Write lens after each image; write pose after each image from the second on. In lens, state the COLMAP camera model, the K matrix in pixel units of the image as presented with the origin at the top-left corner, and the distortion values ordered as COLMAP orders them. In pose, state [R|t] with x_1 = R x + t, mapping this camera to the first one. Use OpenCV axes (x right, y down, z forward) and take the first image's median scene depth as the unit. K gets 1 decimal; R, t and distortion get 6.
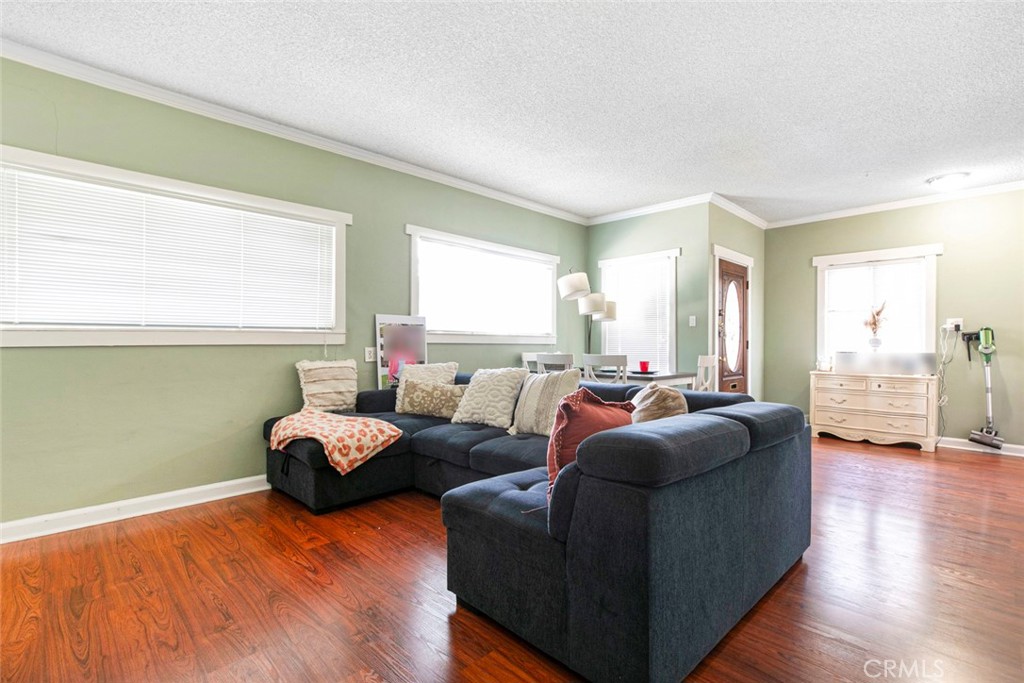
lens RADIAL K [[478.9, 0, 502.5], [0, 478.9, 343.6], [0, 0, 1]] dist [0.022253, 0.000486]
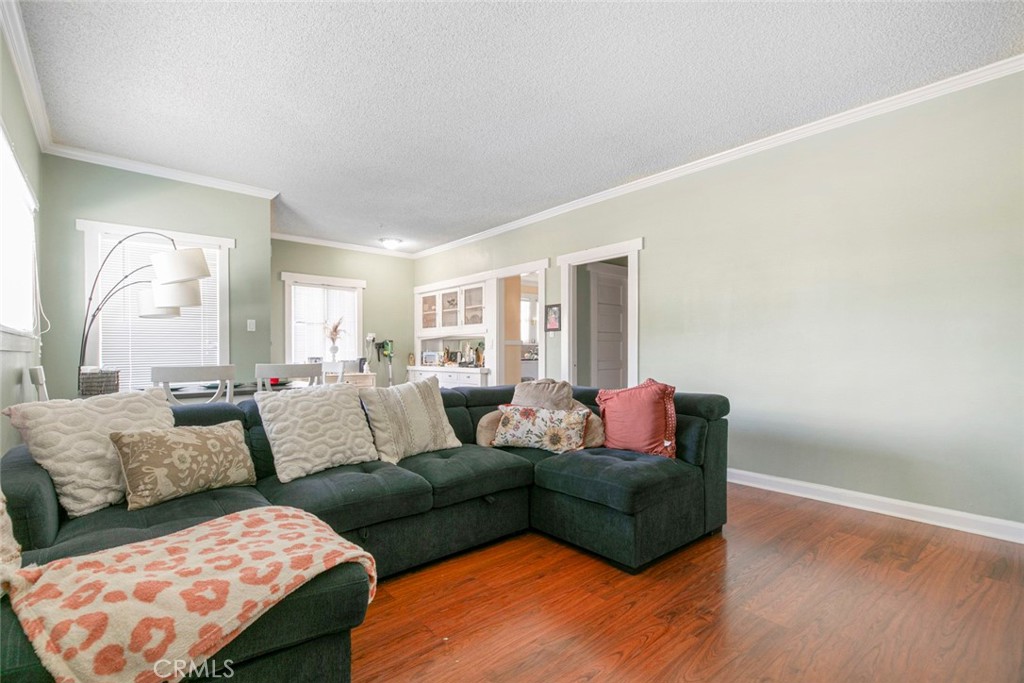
lens RADIAL K [[478.9, 0, 509.8], [0, 478.9, 348.3], [0, 0, 1]] dist [0.022253, 0.000486]
pose [[0.058352, 0.003745, 0.998289, -0.498878], [0.001645, 0.999991, -0.003847, 0.000232], [-0.998295, 0.001867, 0.058345, 0.492515]]
